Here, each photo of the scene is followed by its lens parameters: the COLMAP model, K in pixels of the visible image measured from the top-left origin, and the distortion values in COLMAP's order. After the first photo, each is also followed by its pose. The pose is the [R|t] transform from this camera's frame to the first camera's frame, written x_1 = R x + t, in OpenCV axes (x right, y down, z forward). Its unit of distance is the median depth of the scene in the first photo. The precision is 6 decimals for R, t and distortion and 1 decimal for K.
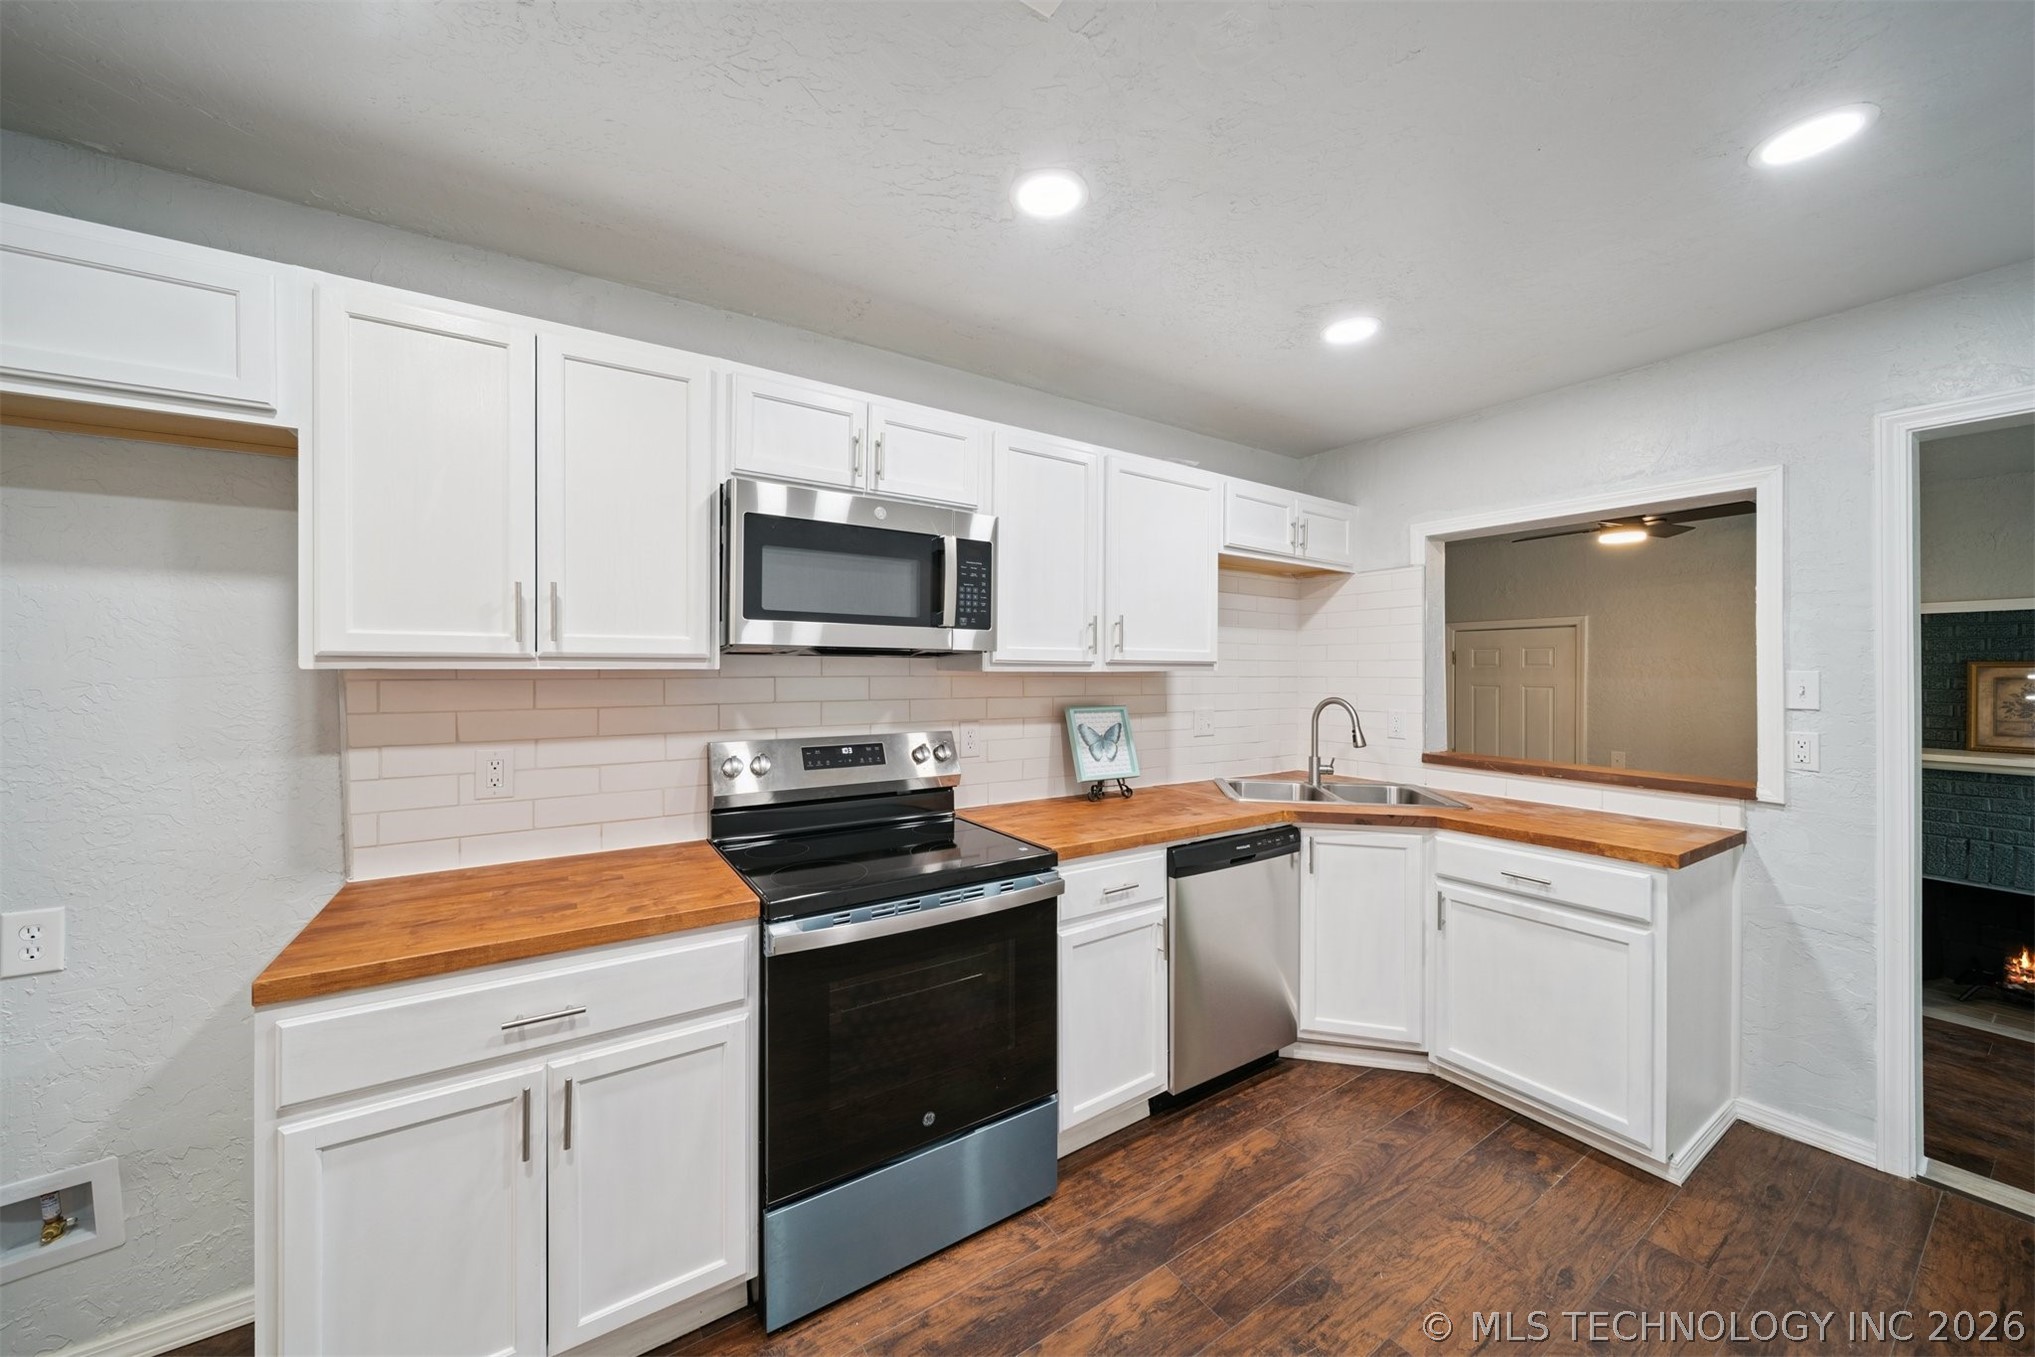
lens RADIAL K [[717.1, 0, 1002.9], [0, 717.1, 669.3], [0, 0, 1]] dist [-0.000286, -0.001010]
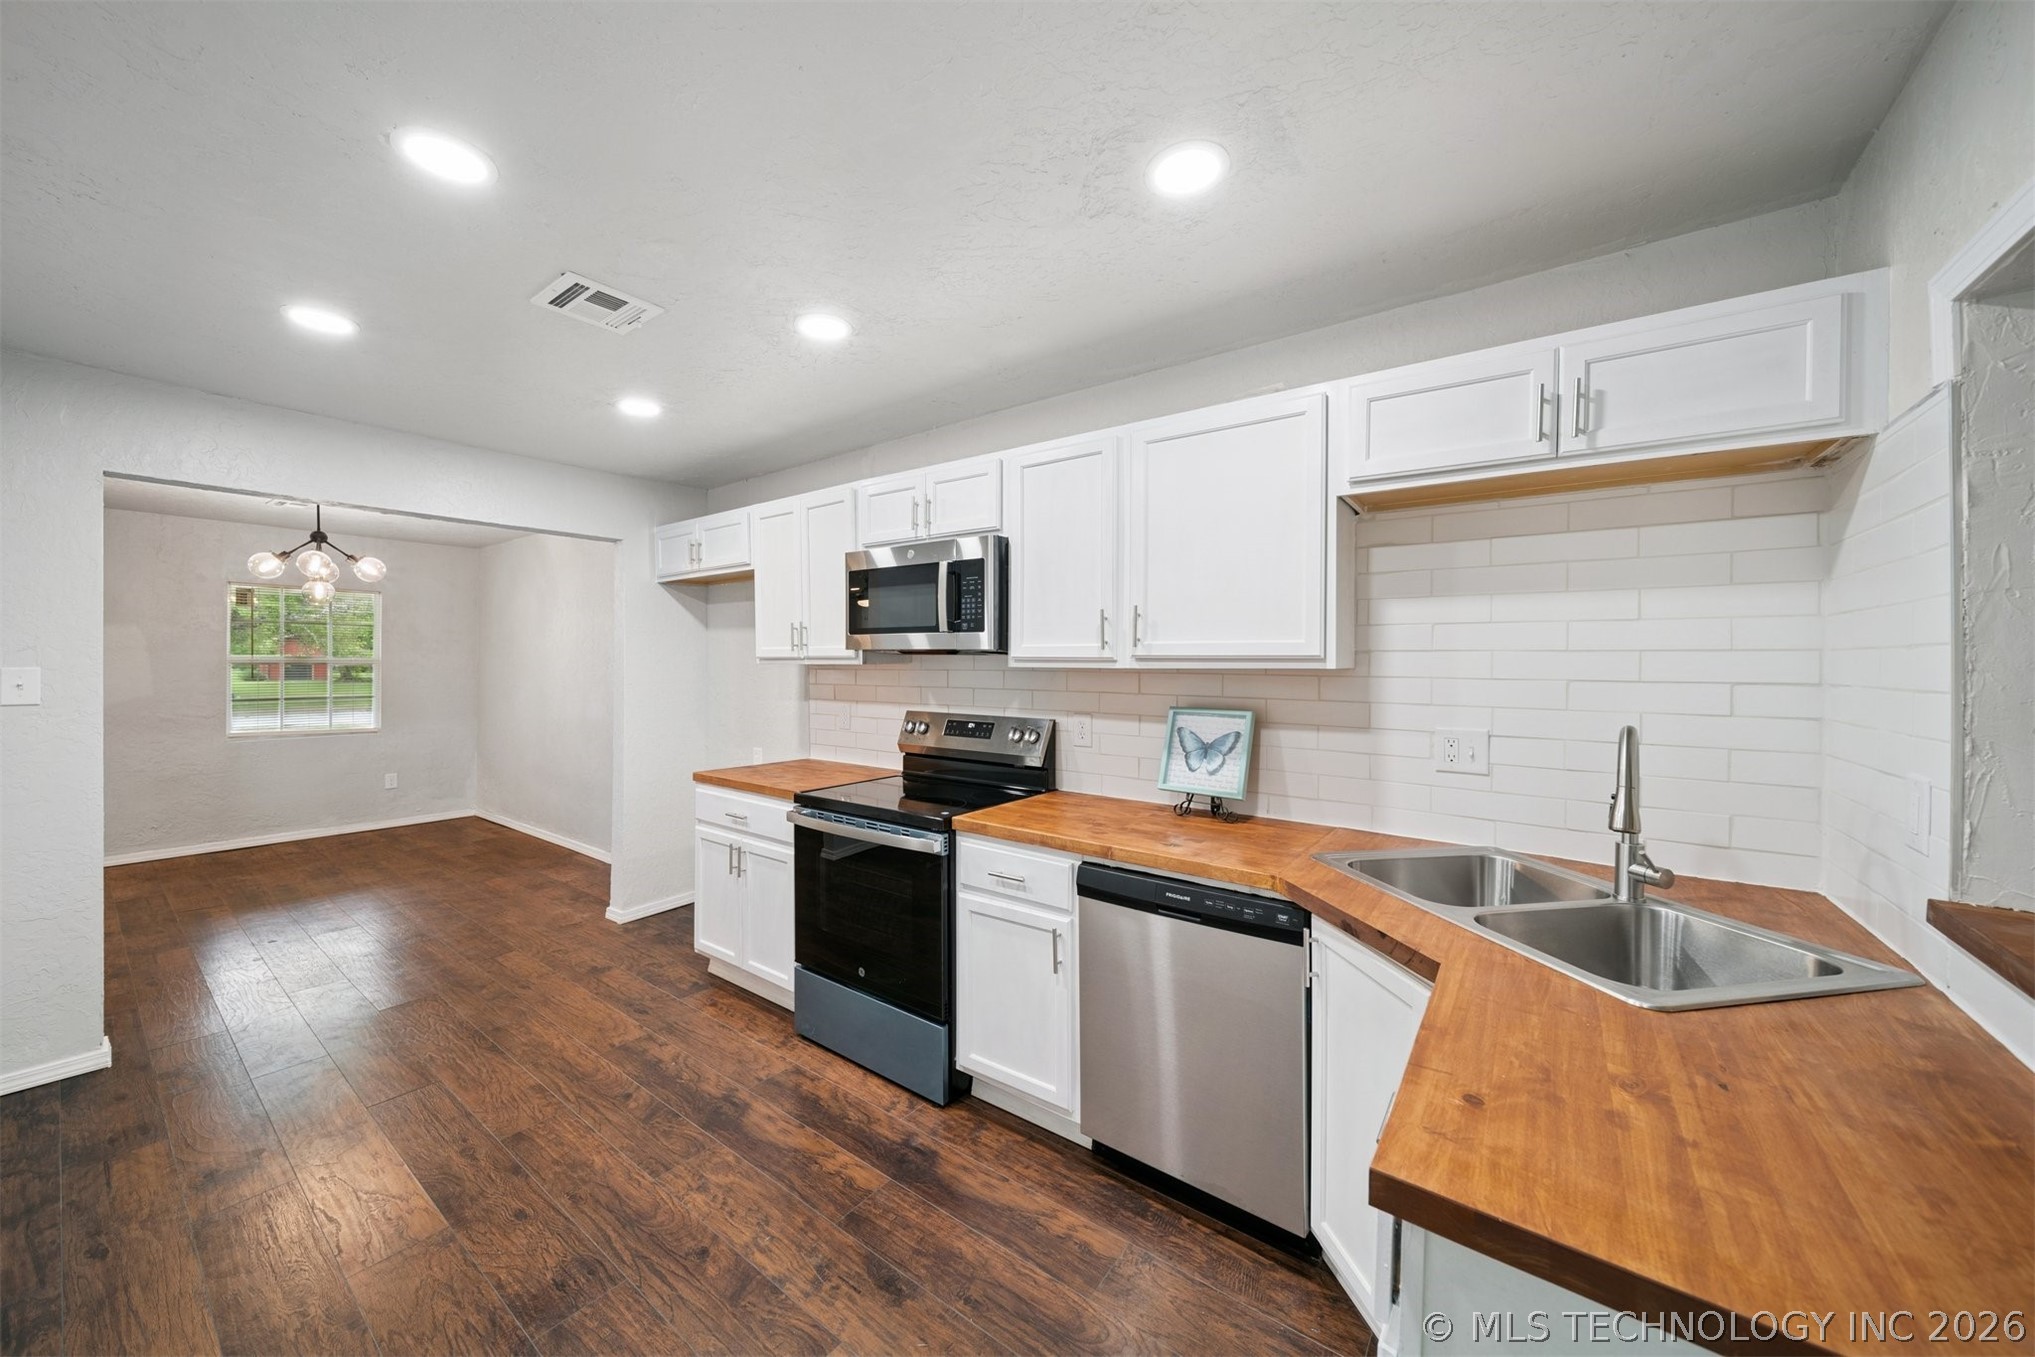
lens RADIAL K [[717.1, 0, 1008.4], [0, 717.1, 665.9], [0, 0, 1]] dist [-0.000286, -0.001010]
pose [[0.346010, 0.006312, -0.938210, 1.189213], [-0.001276, 0.999980, 0.006257, -0.006733], [0.938230, -0.000968, 0.346011, 0.672574]]
